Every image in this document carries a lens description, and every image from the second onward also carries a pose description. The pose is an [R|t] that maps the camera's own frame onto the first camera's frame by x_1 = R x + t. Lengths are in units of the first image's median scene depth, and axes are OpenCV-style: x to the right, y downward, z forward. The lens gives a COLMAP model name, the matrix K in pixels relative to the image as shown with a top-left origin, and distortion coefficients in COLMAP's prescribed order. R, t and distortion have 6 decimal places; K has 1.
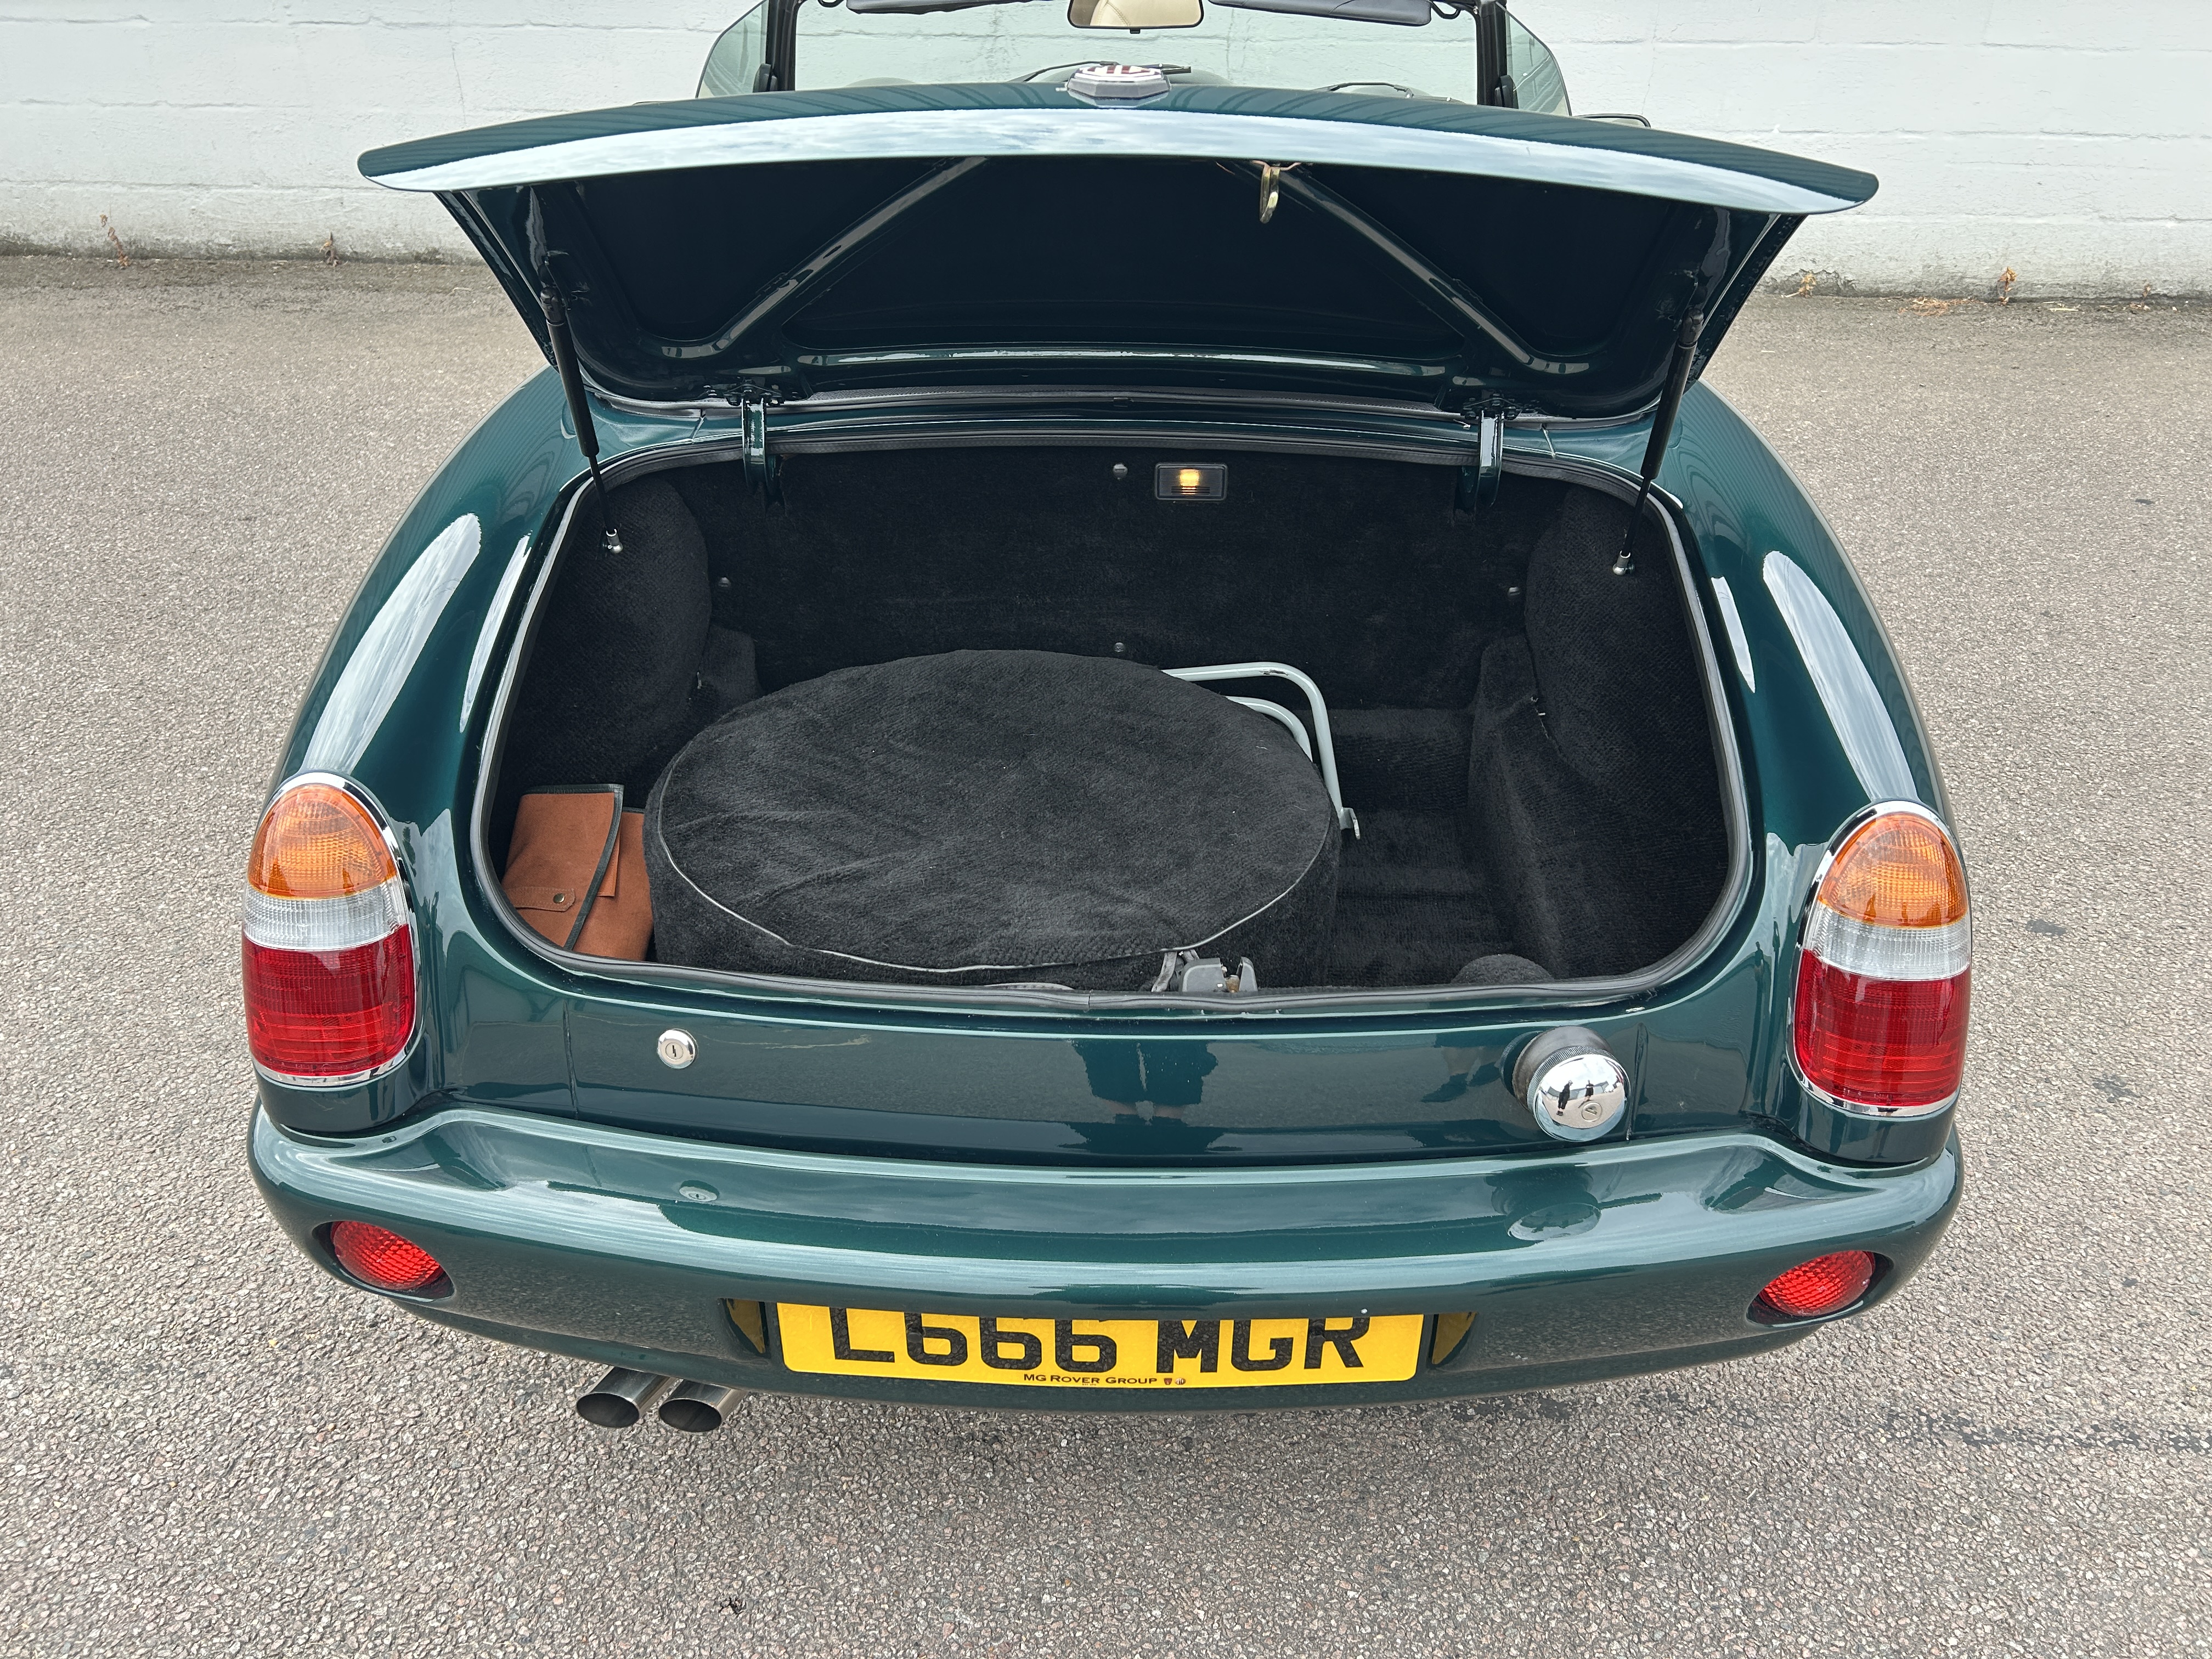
lens RADIAL K [[1664.3, 0, 1119.6], [0, 1664.3, 819.3], [0, 0, 1]] dist [0.073015, -0.083696]
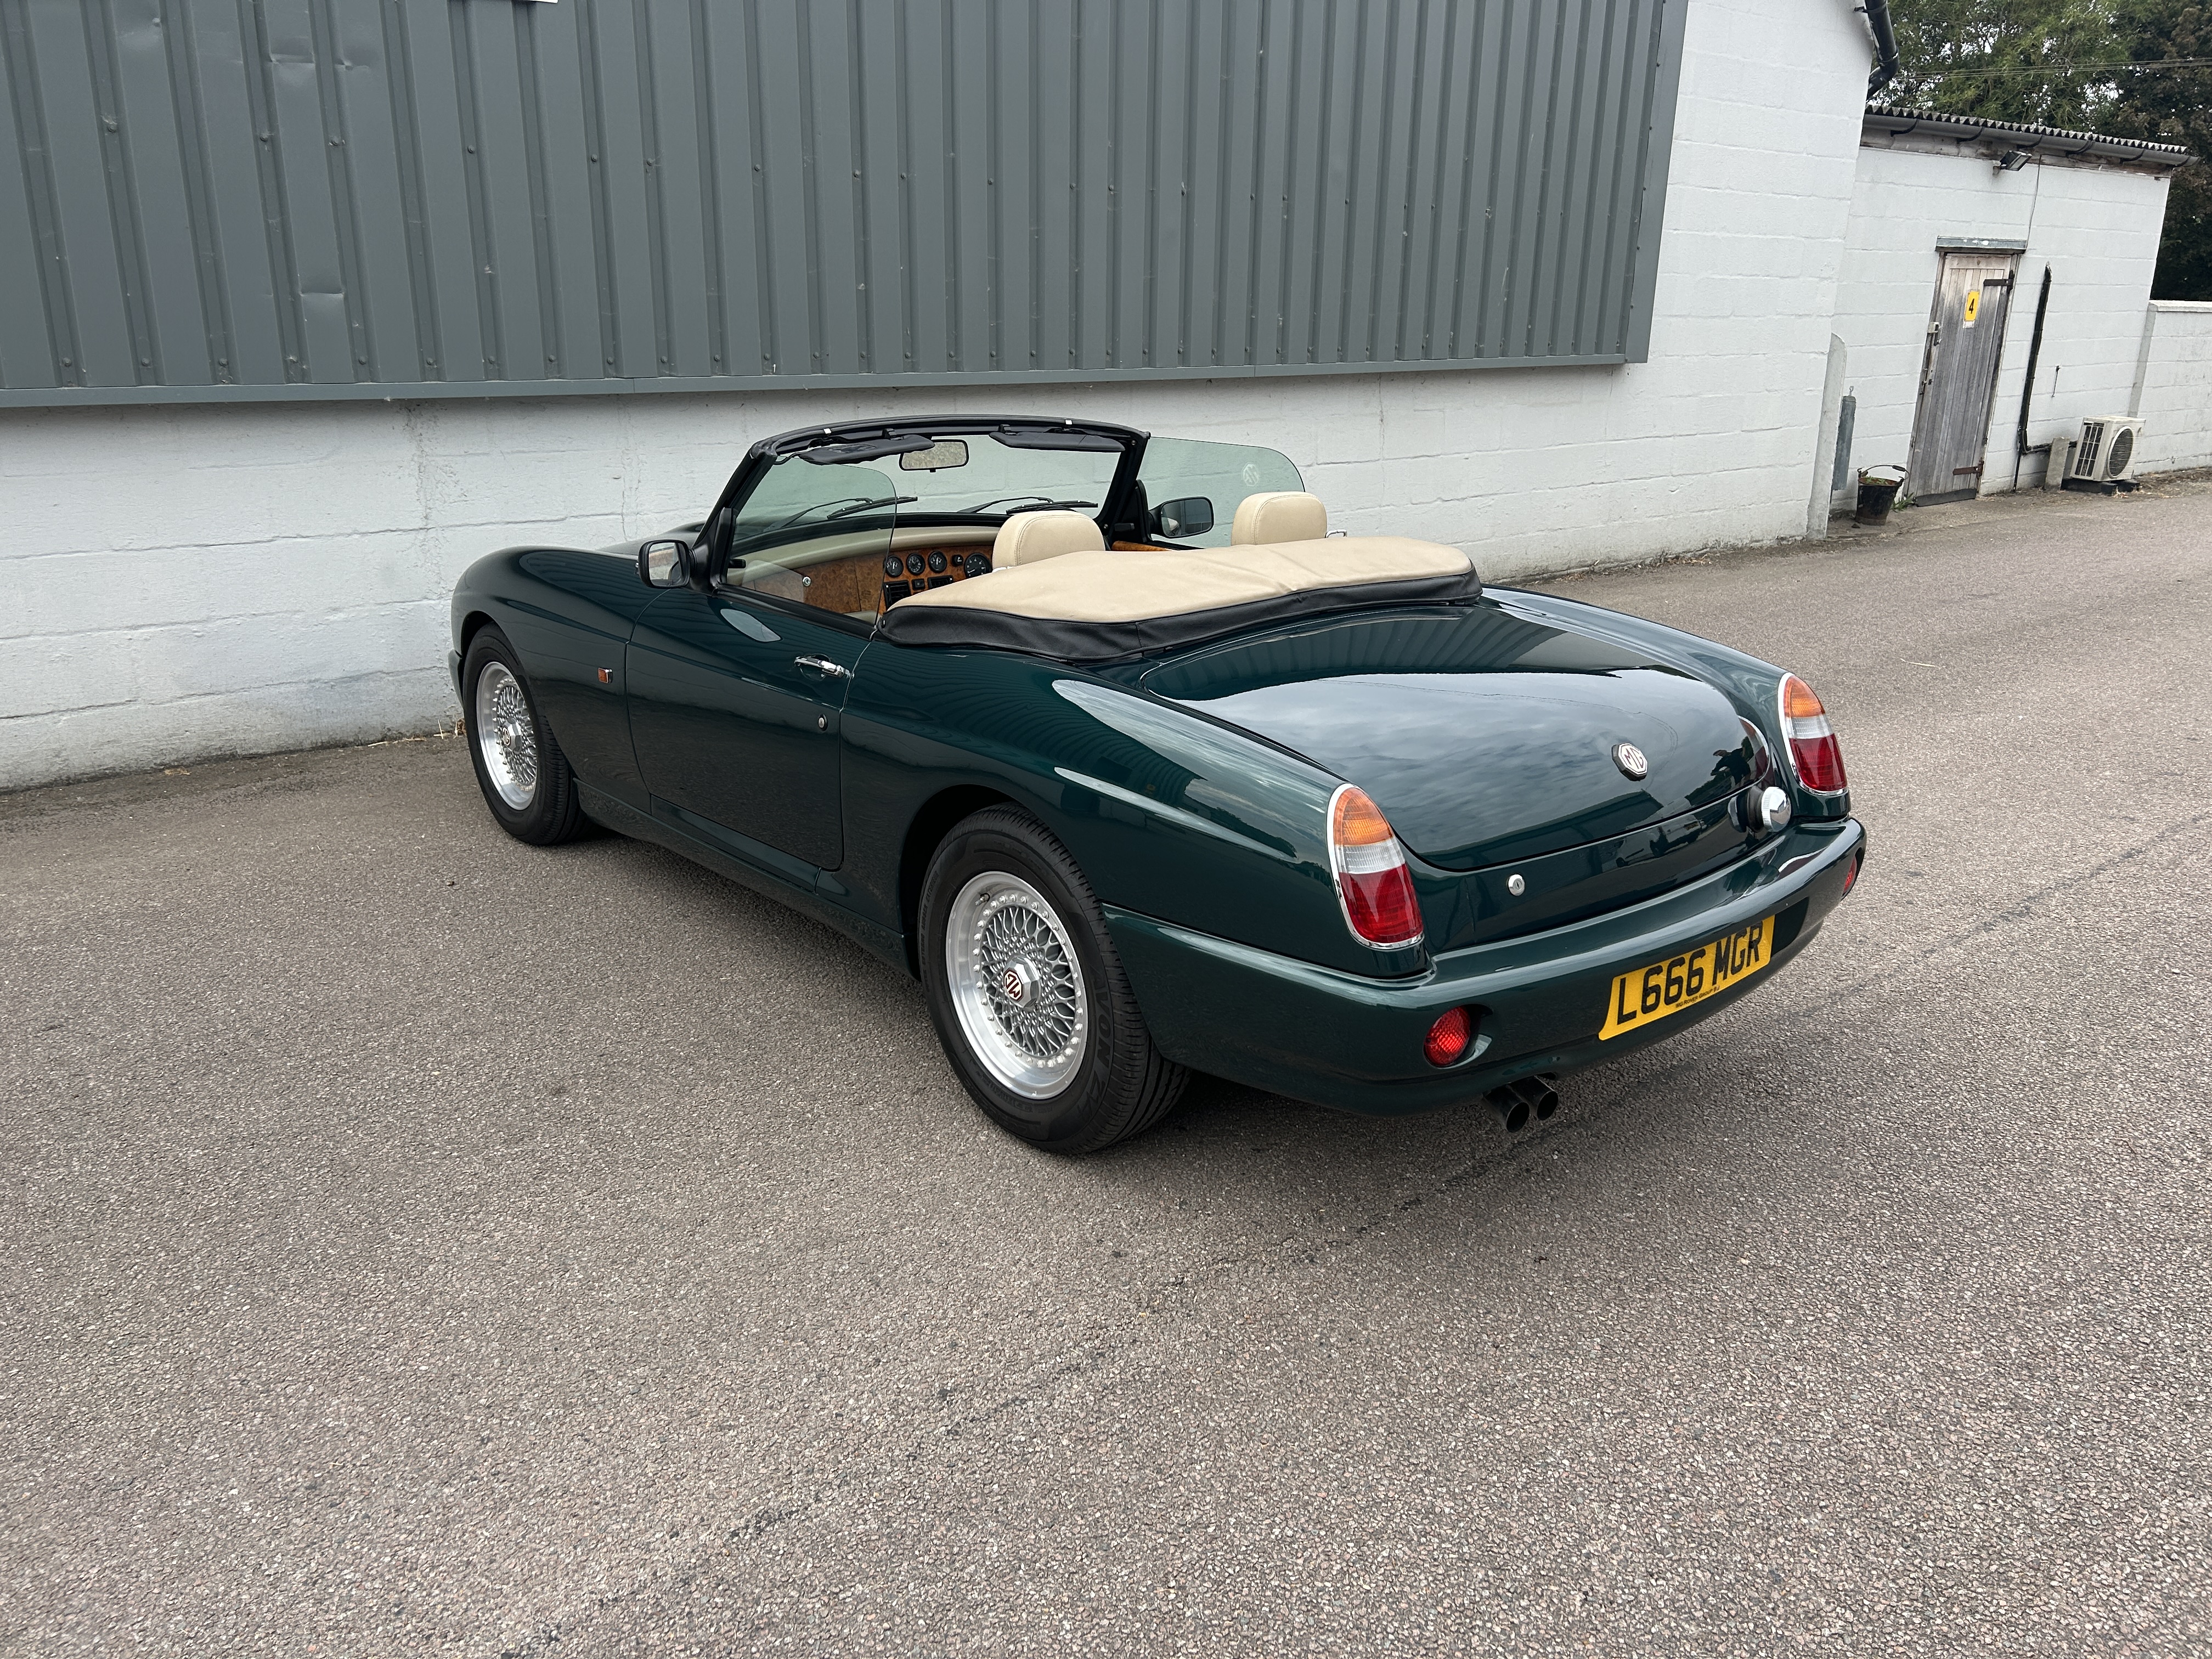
lens RADIAL K [[1662.5, 0, 1115.2], [0, 1662.5, 811.2], [0, 0, 1]] dist [0.060729, -0.065272]
pose [[0.746345, -0.193332, 0.636862, -0.830621], [0.362691, 0.920463, -0.145617, 0.078452], [-0.558055, 0.339664, 0.757102, -0.097520]]
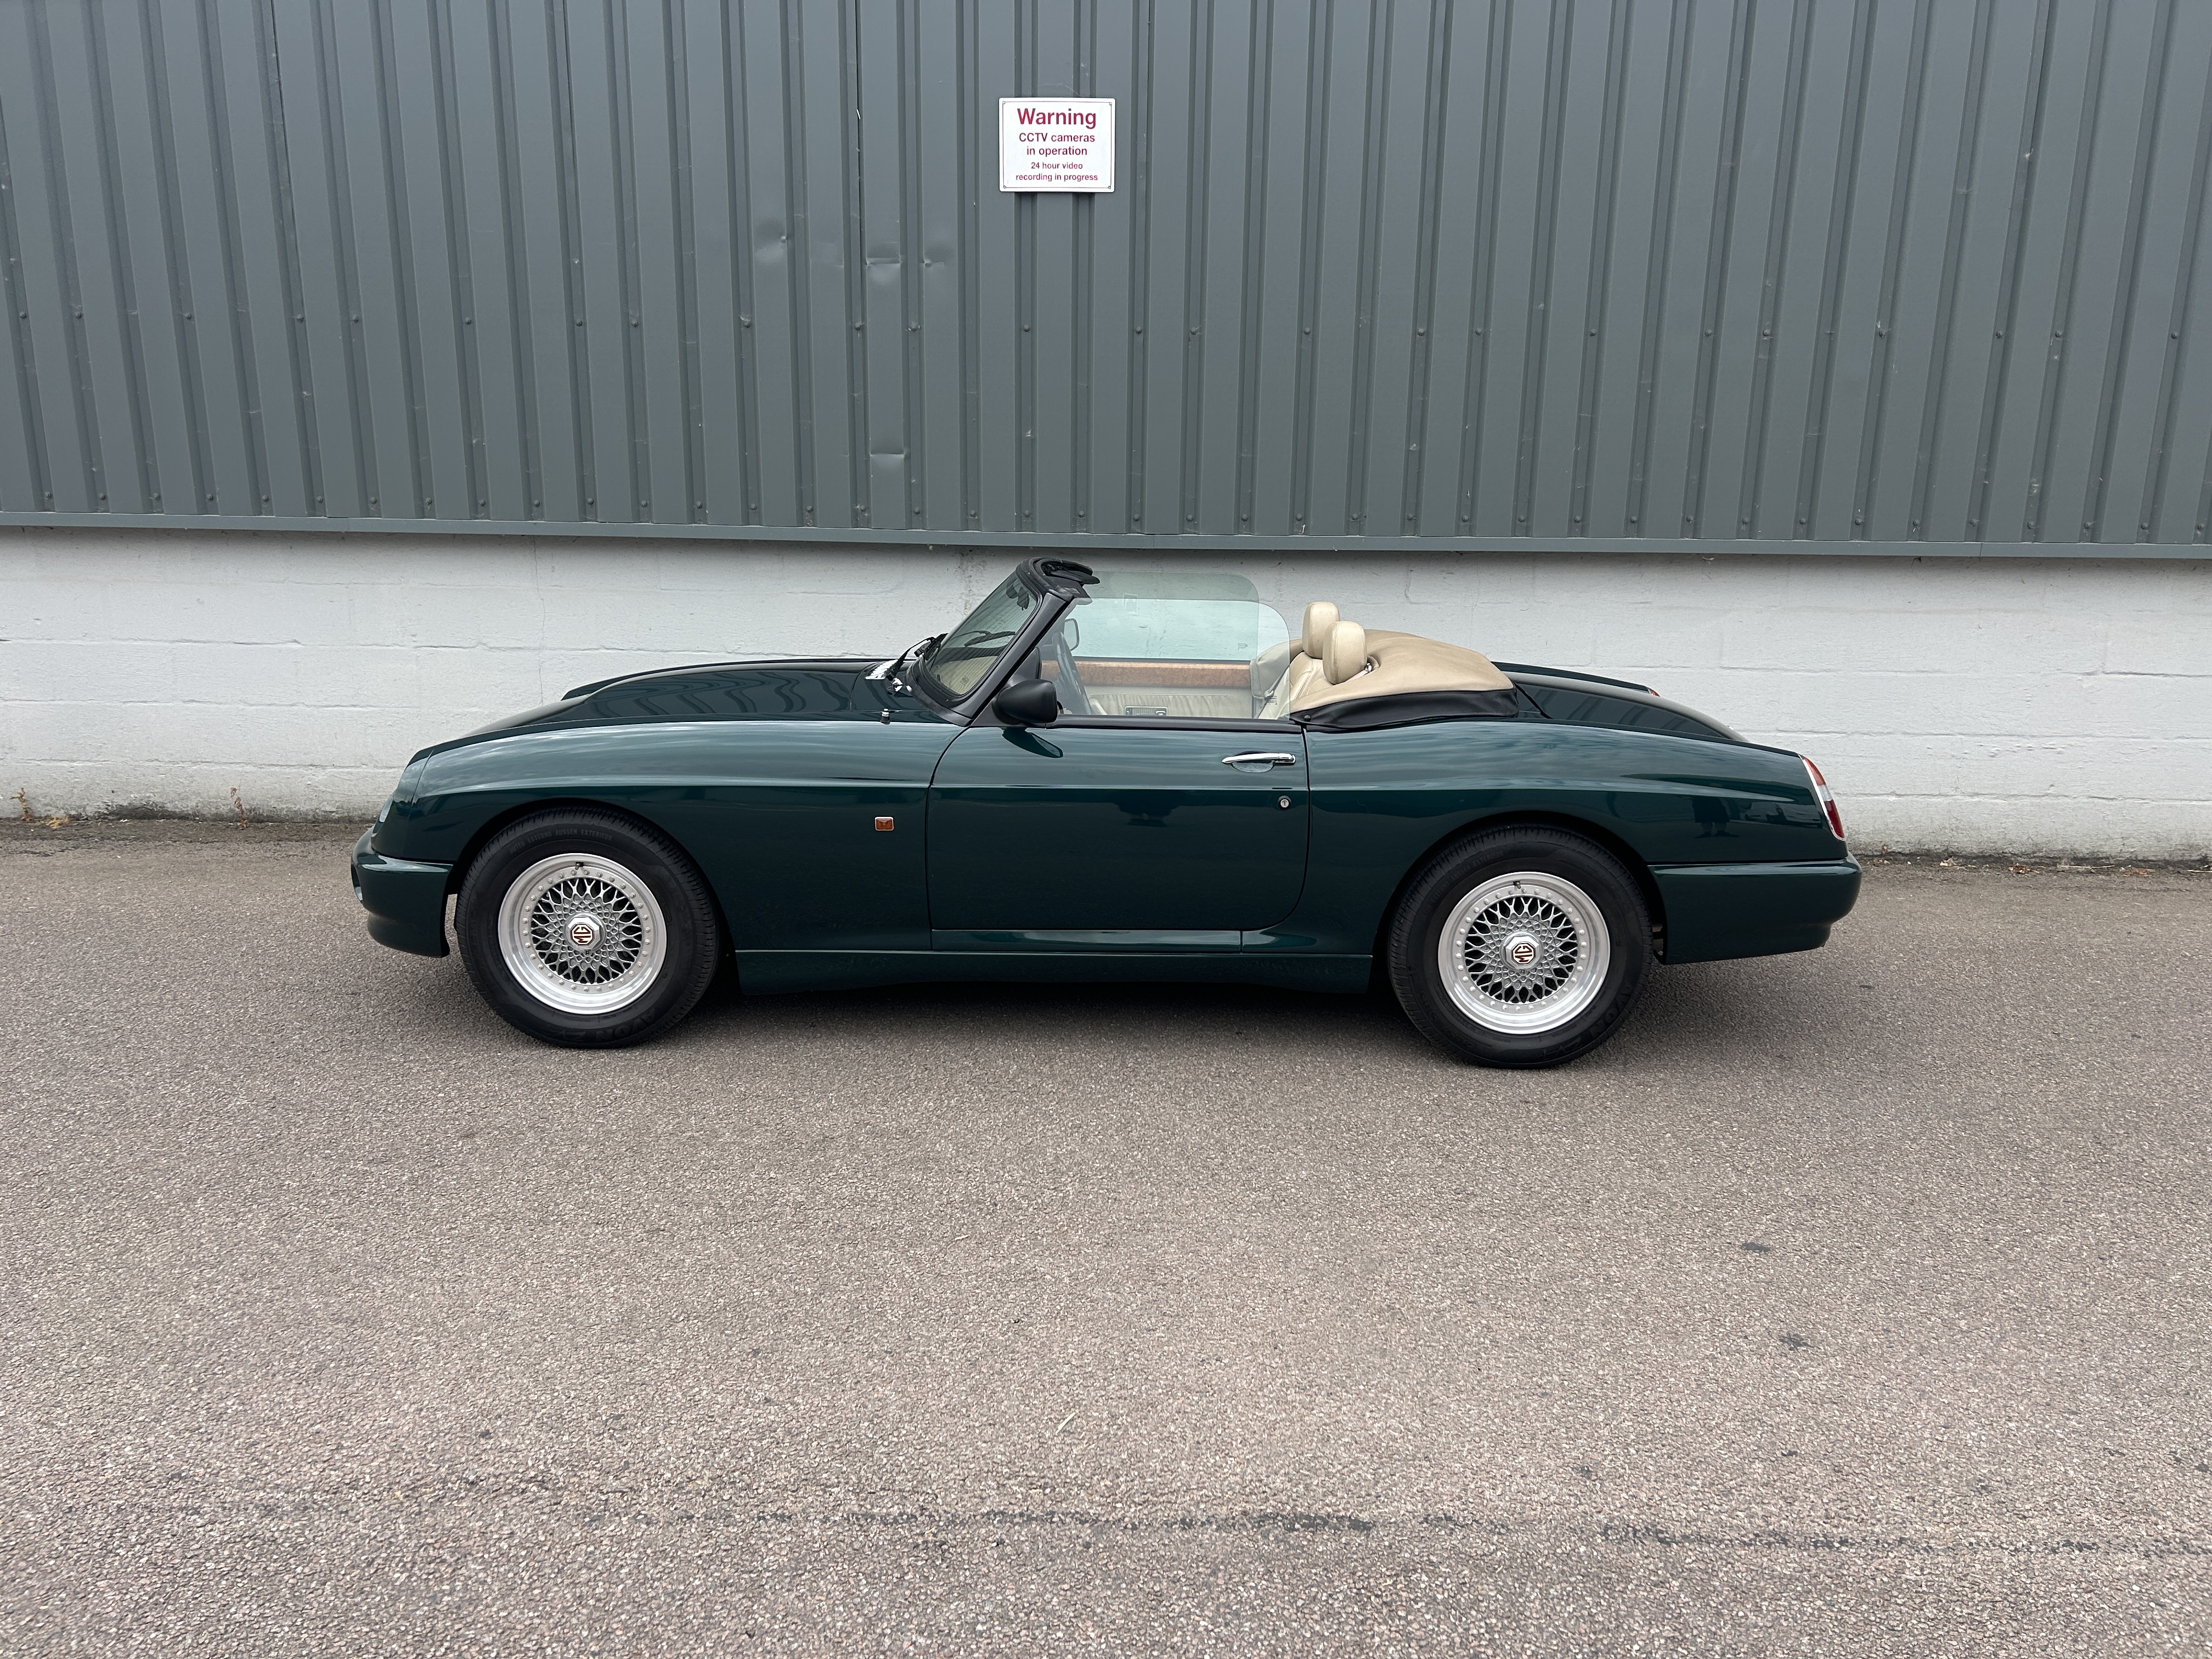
lens RADIAL K [[1662.3, 0, 1108.8], [0, 1662.3, 845.7], [0, 0, 1]] dist [0.054941, -0.057066]
pose [[0.999769, 0.003215, 0.021262, 0.016802], [0.004166, 0.941061, -0.338211, 0.179398], [-0.021096, 0.338221, 0.940830, -0.271709]]
